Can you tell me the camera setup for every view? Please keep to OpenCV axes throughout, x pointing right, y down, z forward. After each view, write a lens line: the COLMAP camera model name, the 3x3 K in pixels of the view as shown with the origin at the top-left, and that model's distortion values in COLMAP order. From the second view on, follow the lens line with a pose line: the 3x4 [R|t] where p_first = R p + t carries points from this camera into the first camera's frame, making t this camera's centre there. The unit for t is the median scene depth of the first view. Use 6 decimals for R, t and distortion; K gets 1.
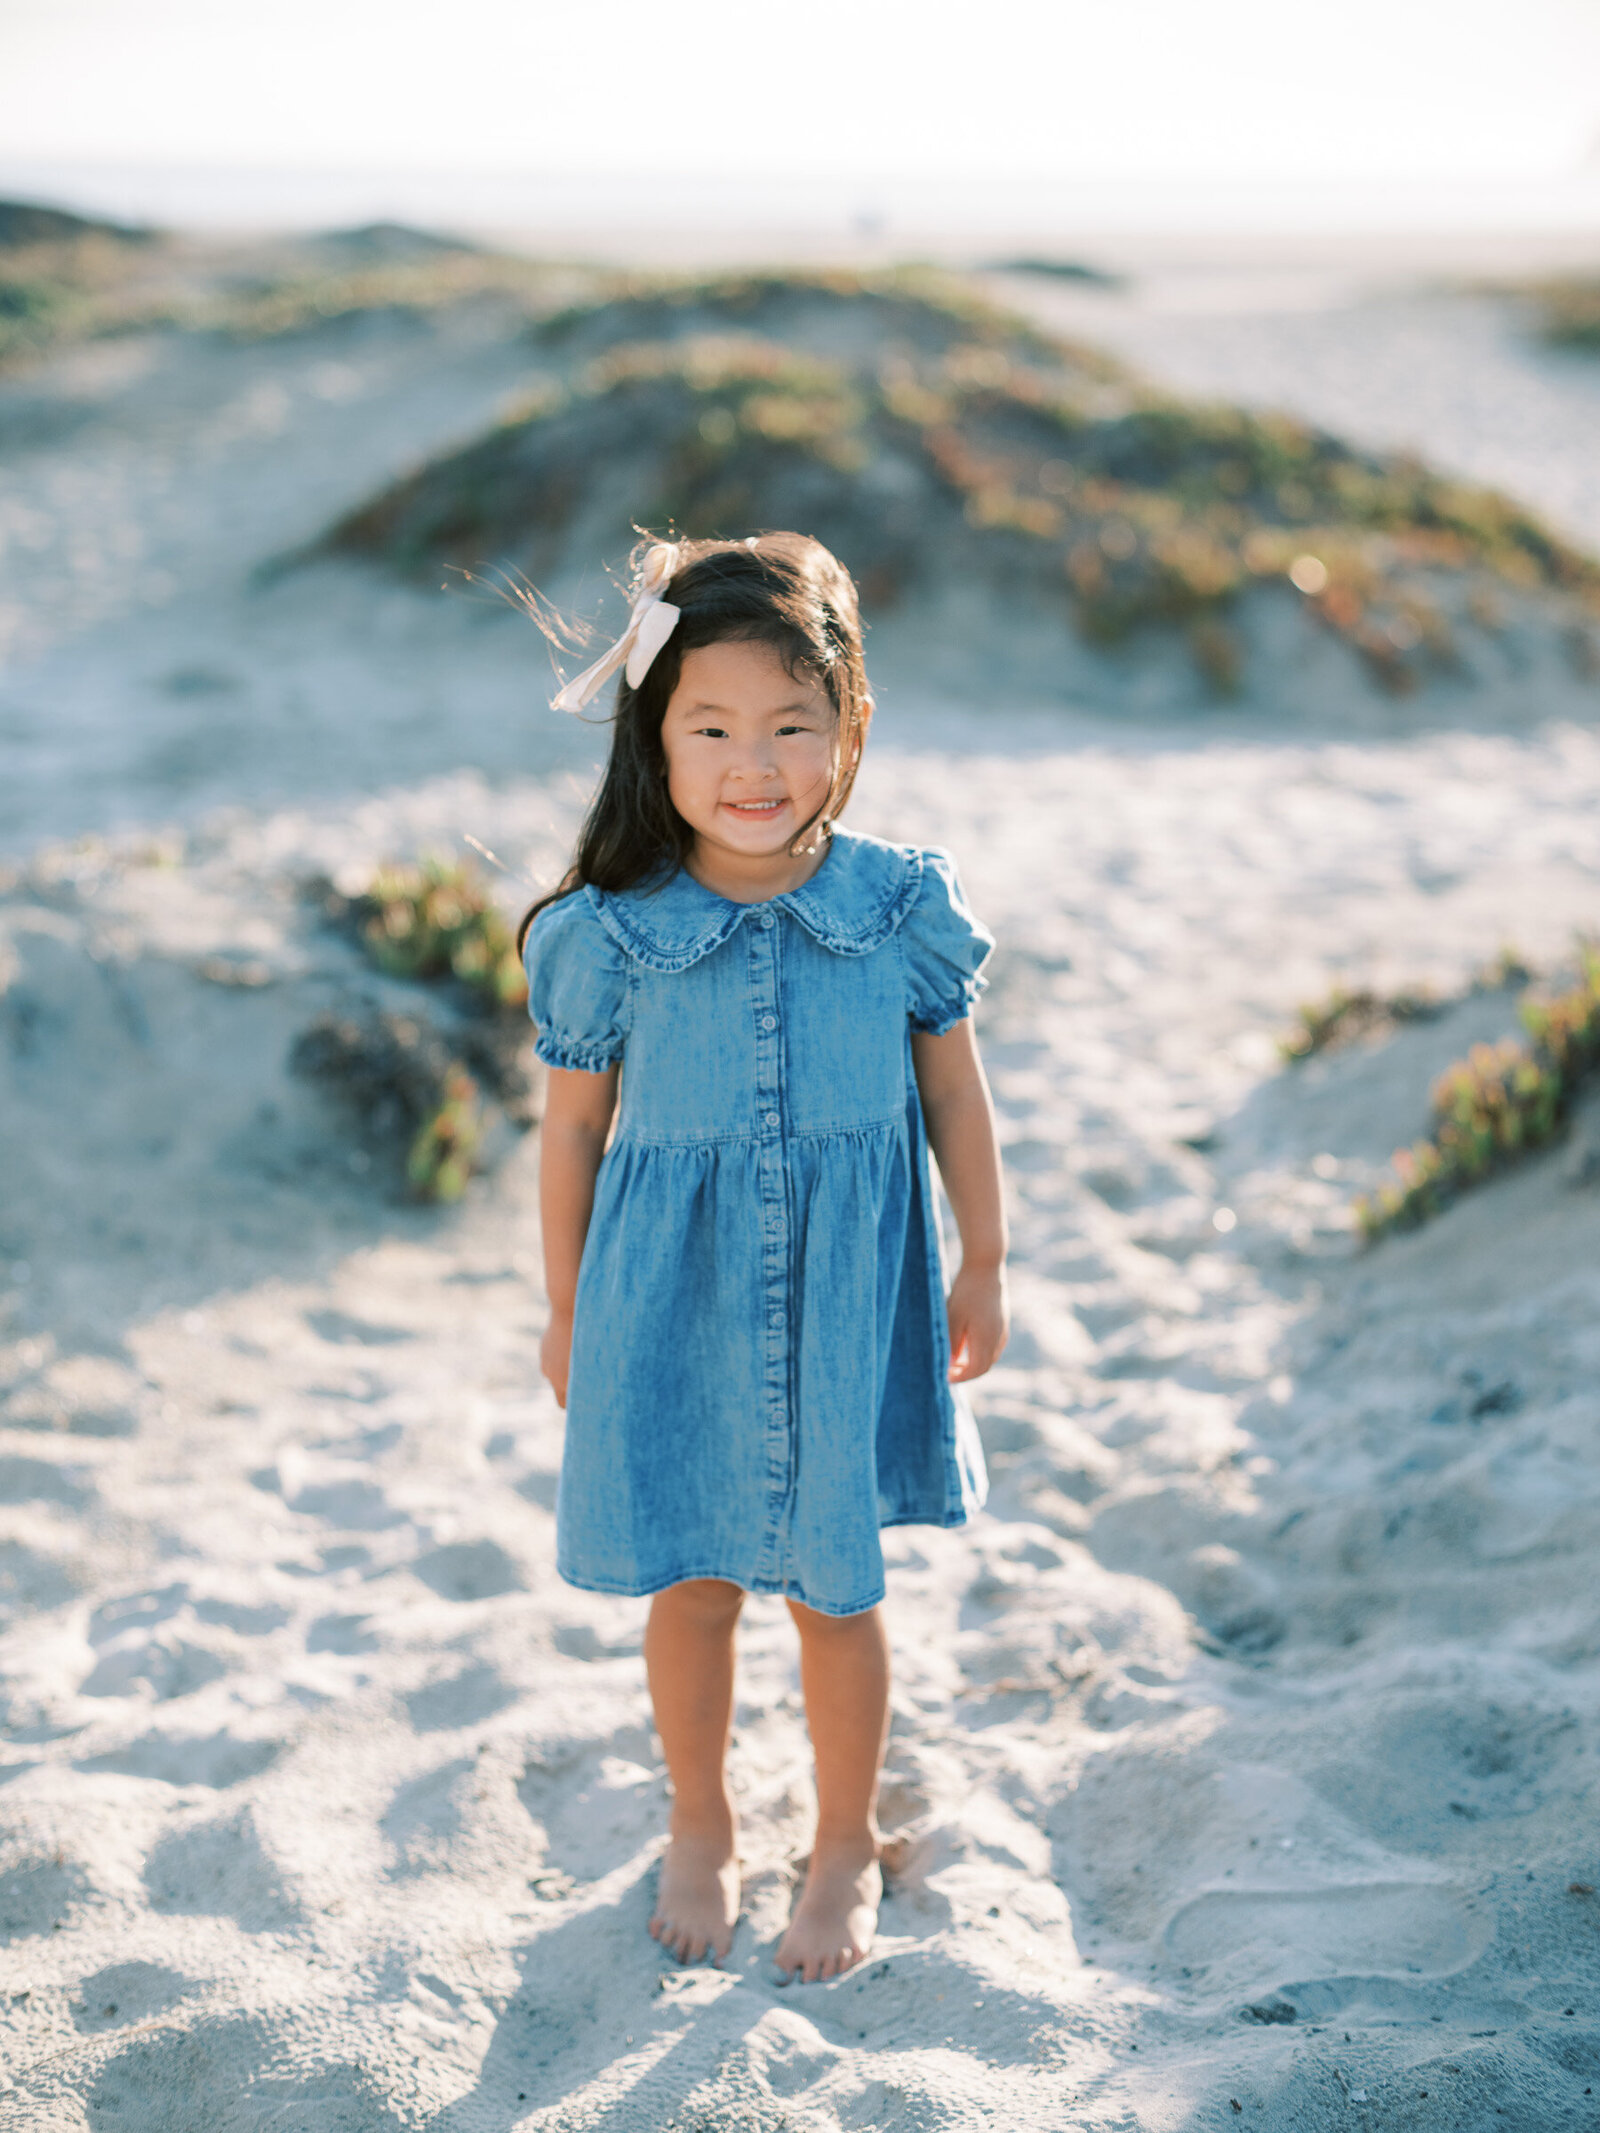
lens RADIAL K [[3231.5, 0, 800.0], [0, 3231.5, 1066.5], [0, 0, 1]] dist [0.139135, -0.612812]
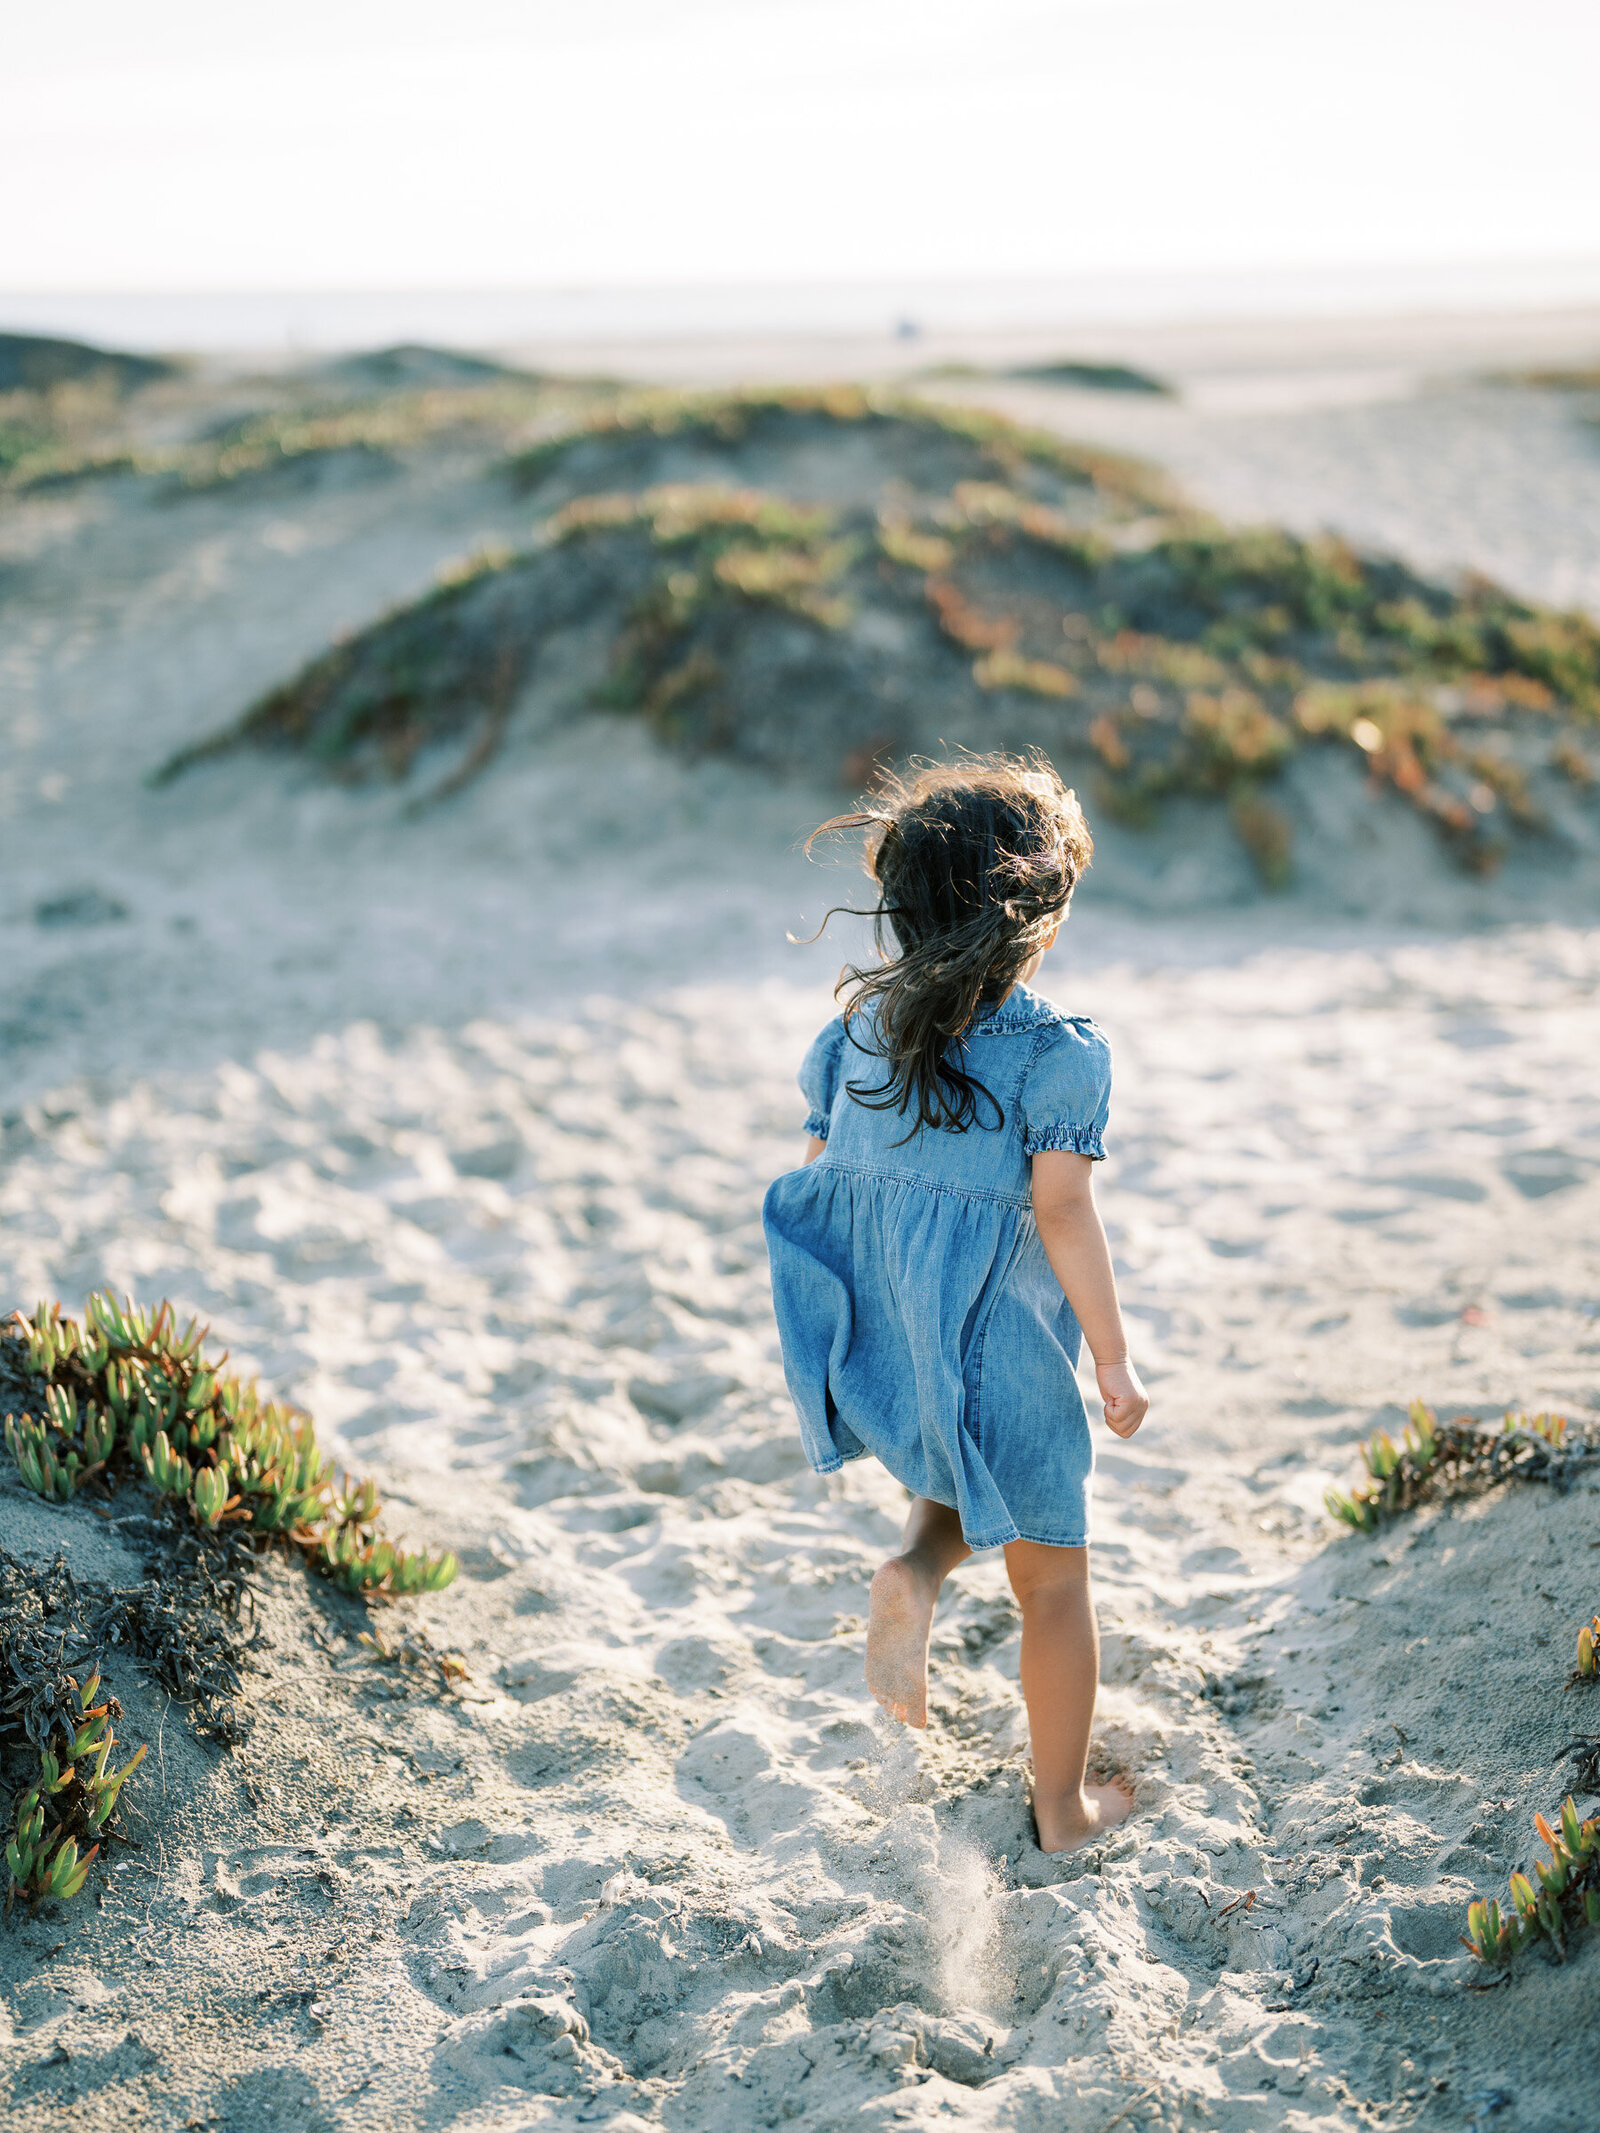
lens RADIAL K [[3309.5, 0, 800.0], [0, 3309.5, 1066.5], [0, 0, 1]] dist [0.029698, 0.818722]
pose [[0.999367, -0.029524, -0.019828, 0.018997], [0.028789, 0.998922, -0.036403, -0.032975], [0.020881, 0.035810, 0.999140, 0.109982]]
